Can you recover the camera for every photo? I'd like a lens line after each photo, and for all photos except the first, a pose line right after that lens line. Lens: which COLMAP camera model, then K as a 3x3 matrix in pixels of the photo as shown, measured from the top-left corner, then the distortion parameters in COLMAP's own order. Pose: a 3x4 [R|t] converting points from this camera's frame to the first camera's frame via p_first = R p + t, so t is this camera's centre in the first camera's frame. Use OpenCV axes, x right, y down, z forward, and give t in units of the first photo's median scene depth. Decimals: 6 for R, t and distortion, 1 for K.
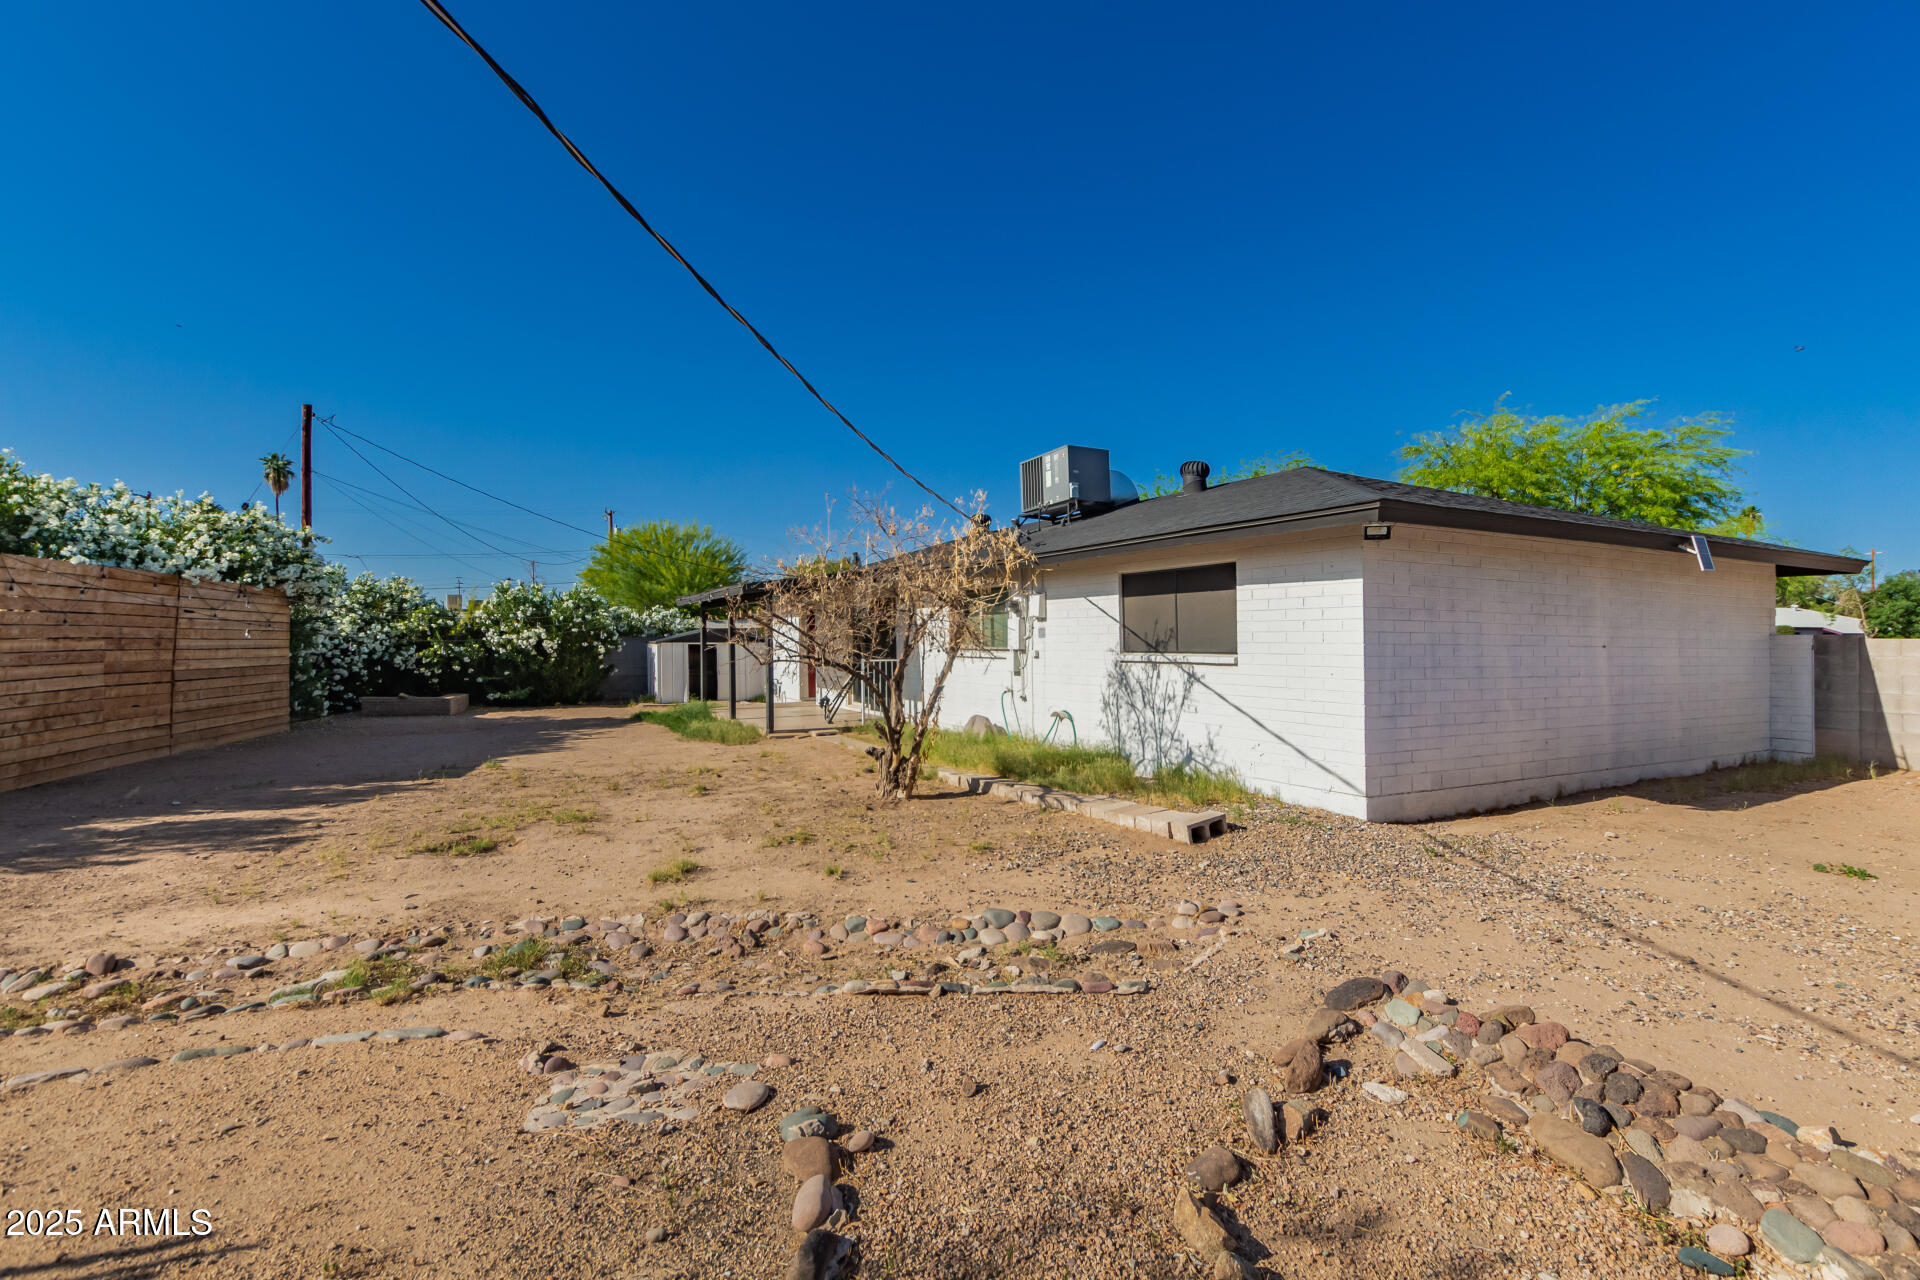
lens RADIAL K [[883.3, 0, 987.2], [0, 883.3, 638.6], [0, 0, 1]] dist [0.010783, 0.000127]
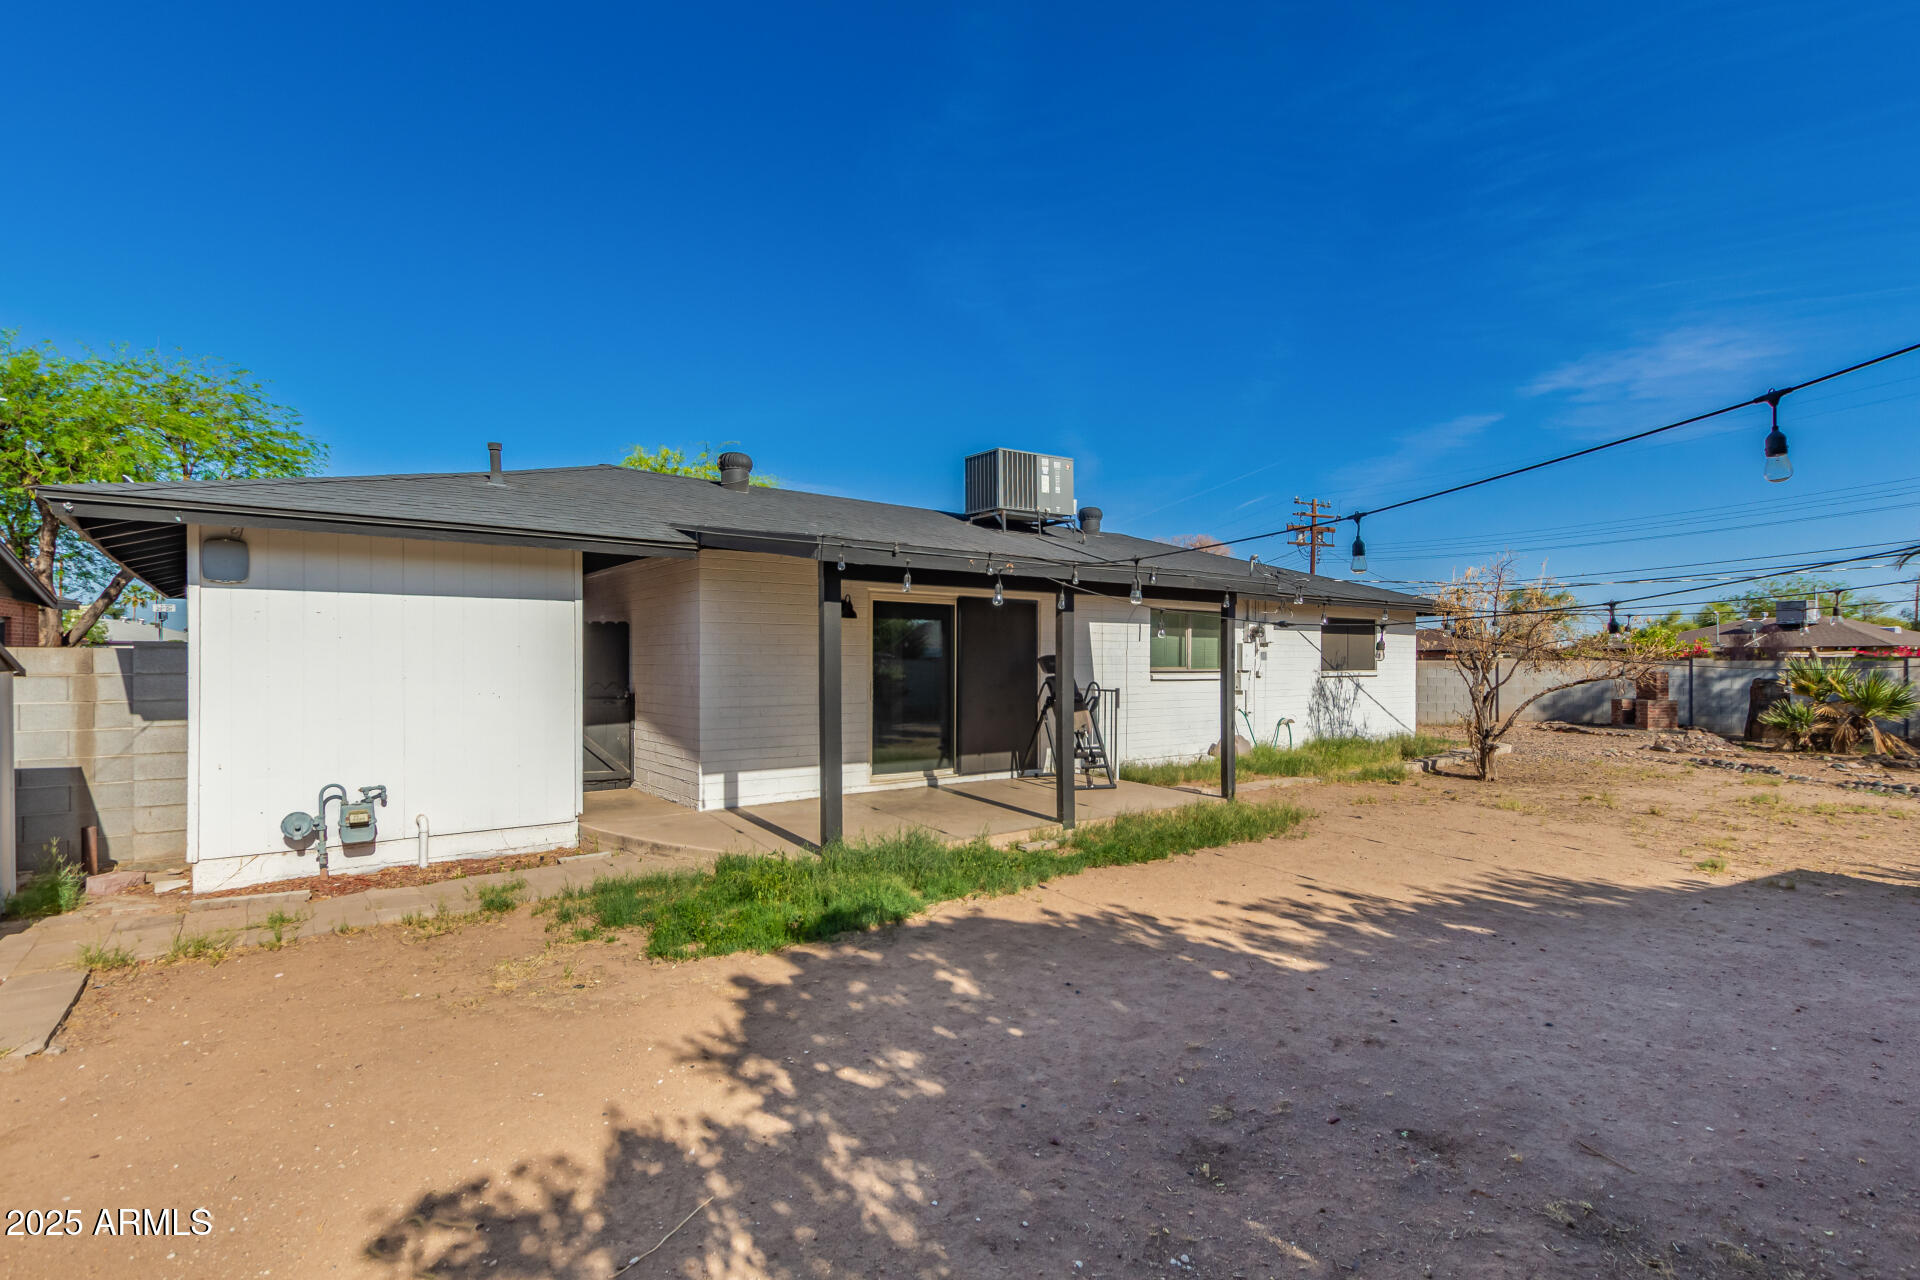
lens RADIAL K [[905.5, 0, 960.0], [0, 905.5, 640.0], [0, 0, 1]] dist [-0.001720, 0.000121]
pose [[-0.128419, 0.012104, 0.991646, -1.248332], [-0.008348, 0.999877, -0.013286, -0.012405], [-0.991685, -0.009984, -0.128302, 1.799015]]
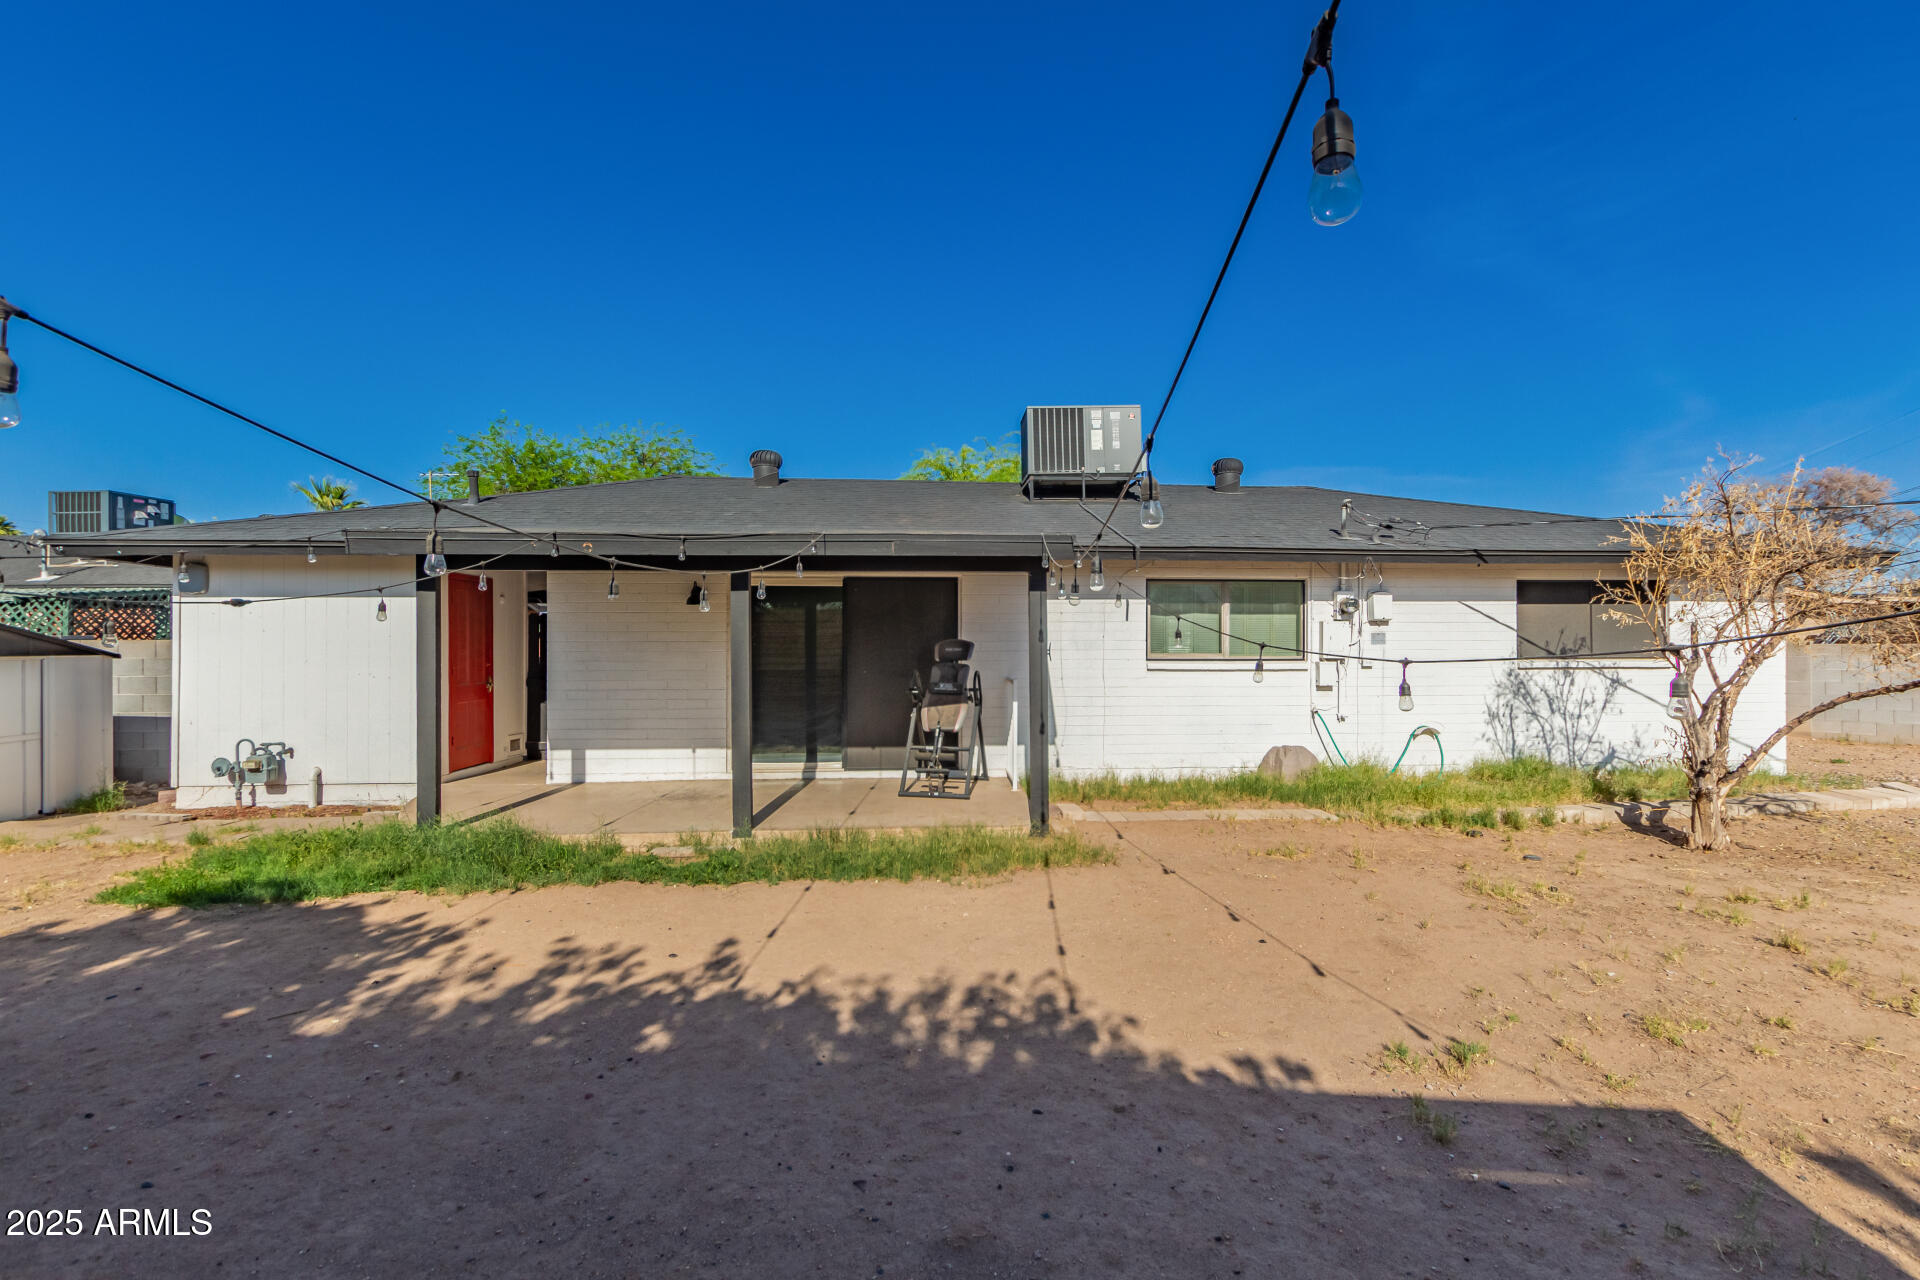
lens RADIAL K [[883.3, 0, 987.2], [0, 883.3, 638.6], [0, 0, 1]] dist [0.010783, 0.000127]
pose [[0.440989, -0.003705, 0.897505, -1.000515], [0.001901, 0.999993, 0.003194, -0.013670], [-0.897511, 0.000297, 0.440993, 1.112886]]
